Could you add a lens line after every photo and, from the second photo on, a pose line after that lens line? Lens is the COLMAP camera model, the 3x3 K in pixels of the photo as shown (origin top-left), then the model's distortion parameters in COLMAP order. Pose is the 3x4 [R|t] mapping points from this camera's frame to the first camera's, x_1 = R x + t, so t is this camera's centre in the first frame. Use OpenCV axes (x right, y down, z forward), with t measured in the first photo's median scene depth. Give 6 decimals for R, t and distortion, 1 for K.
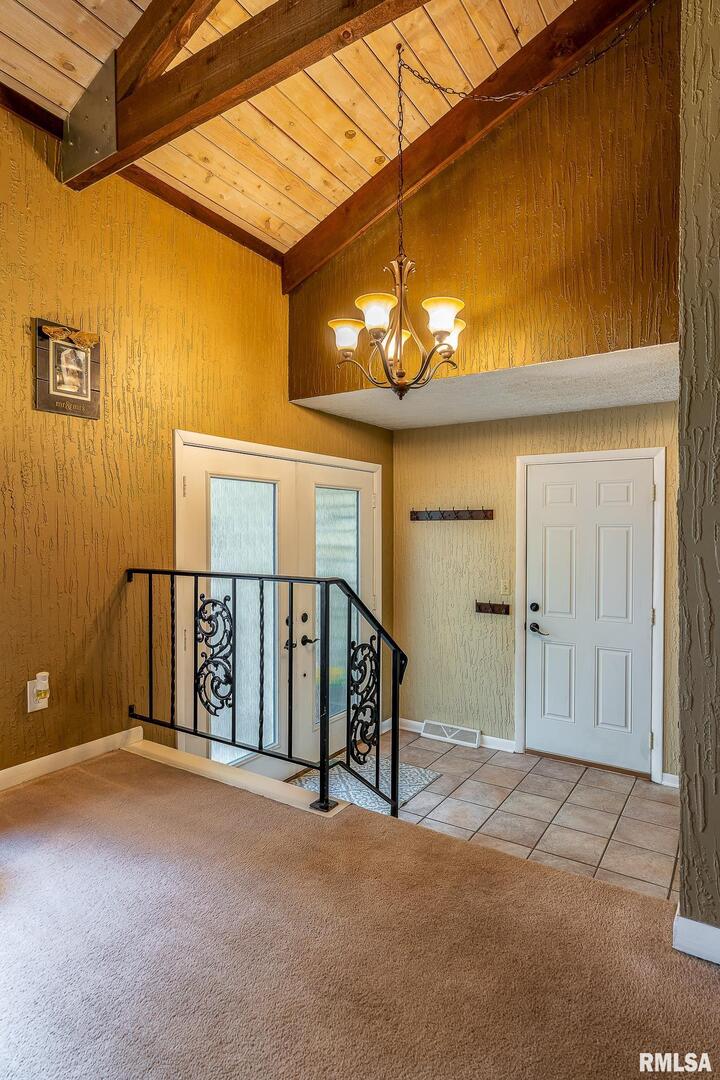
lens RADIAL K [[581.1, 0, 377.2], [0, 581.1, 524.0], [0, 0, 1]] dist [-0.005354, -0.000895]
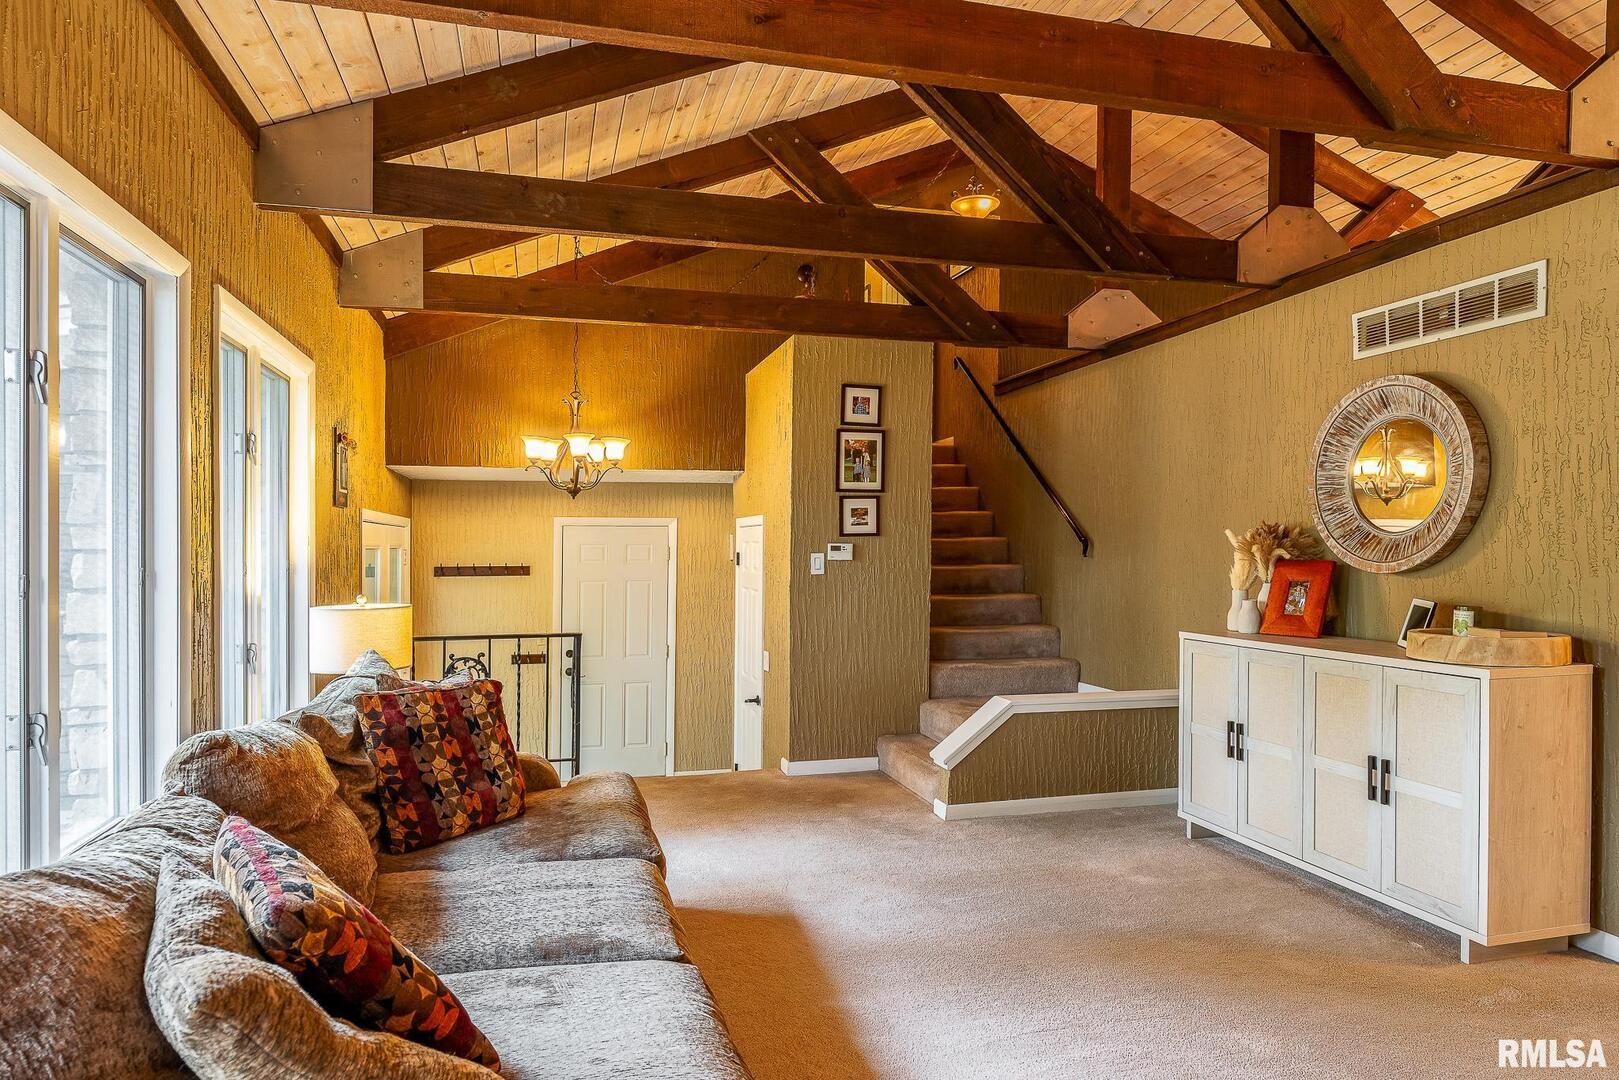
lens RADIAL K [[976.3, 0, 807.3], [0, 976.3, 544.0], [0, 0, 1]] dist [0.000112, 0.000008]
pose [[0.669133, -0.003472, 0.743135, -1.354602], [0.000215, 0.999990, 0.004478, -0.125345], [-0.743143, -0.002837, 0.669127, -0.969712]]
